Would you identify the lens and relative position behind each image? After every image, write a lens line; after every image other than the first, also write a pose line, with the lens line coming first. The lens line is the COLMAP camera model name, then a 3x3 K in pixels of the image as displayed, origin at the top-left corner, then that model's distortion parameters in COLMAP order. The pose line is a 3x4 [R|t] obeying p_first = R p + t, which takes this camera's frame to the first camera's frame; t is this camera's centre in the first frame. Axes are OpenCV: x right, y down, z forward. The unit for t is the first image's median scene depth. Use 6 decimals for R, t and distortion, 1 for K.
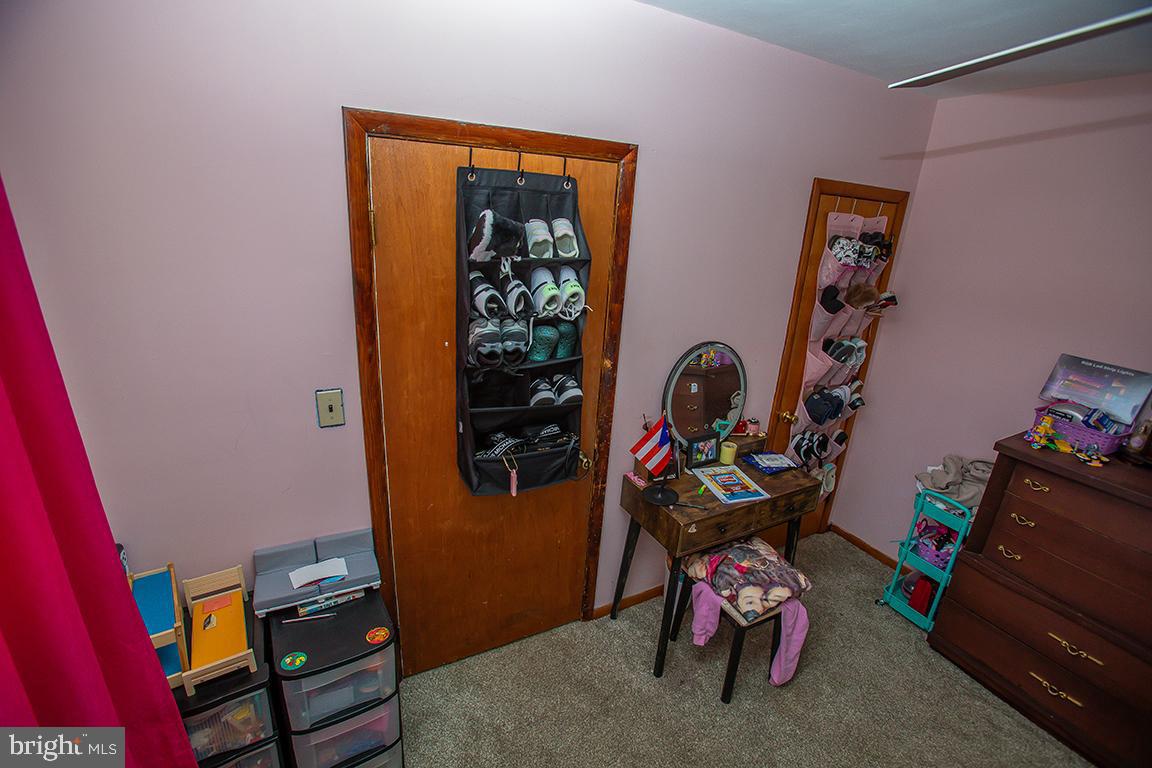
lens RADIAL K [[537.7, 0, 577.8], [0, 537.7, 384.6], [0, 0, 1]] dist [-0.075048, 0.034956]
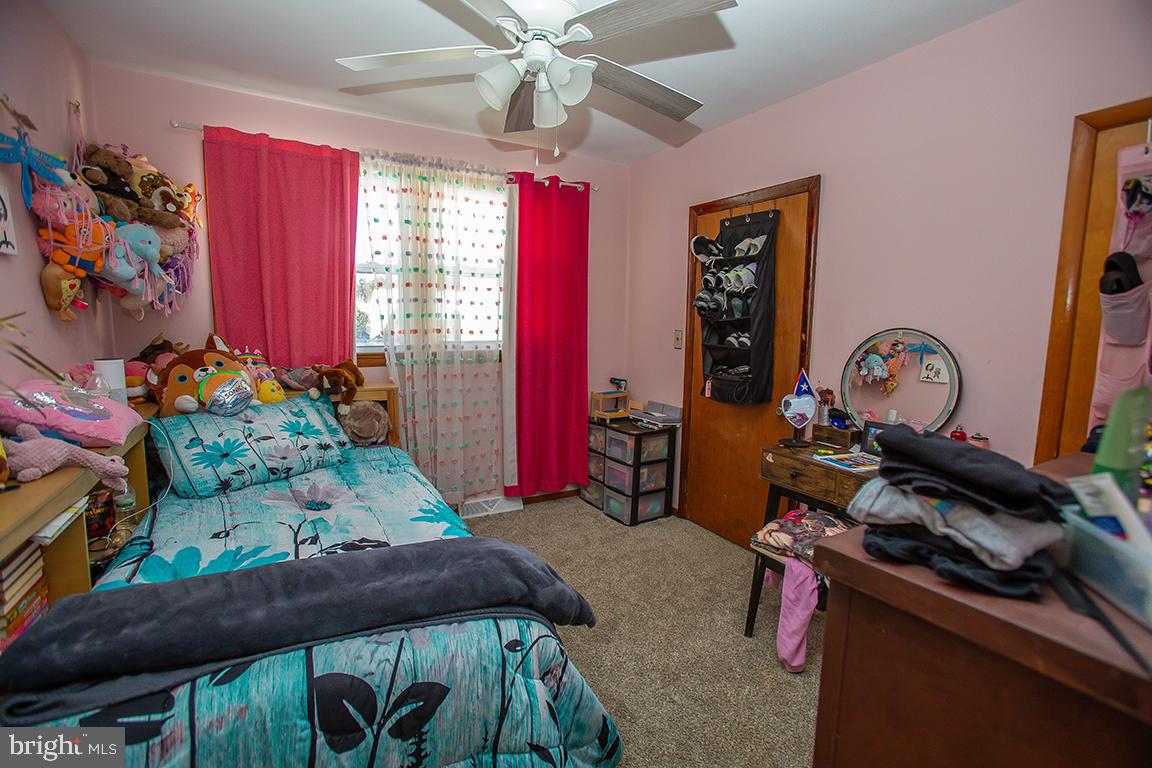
lens RADIAL K [[537.7, 0, 577.8], [0, 537.7, 384.6], [0, 0, 1]] dist [-0.075048, 0.034956]
pose [[0.028707, 0.054783, -0.998086, 1.566813], [-0.331215, 0.942611, 0.042211, 0.236531], [0.943119, 0.329369, 0.045204, 0.523526]]
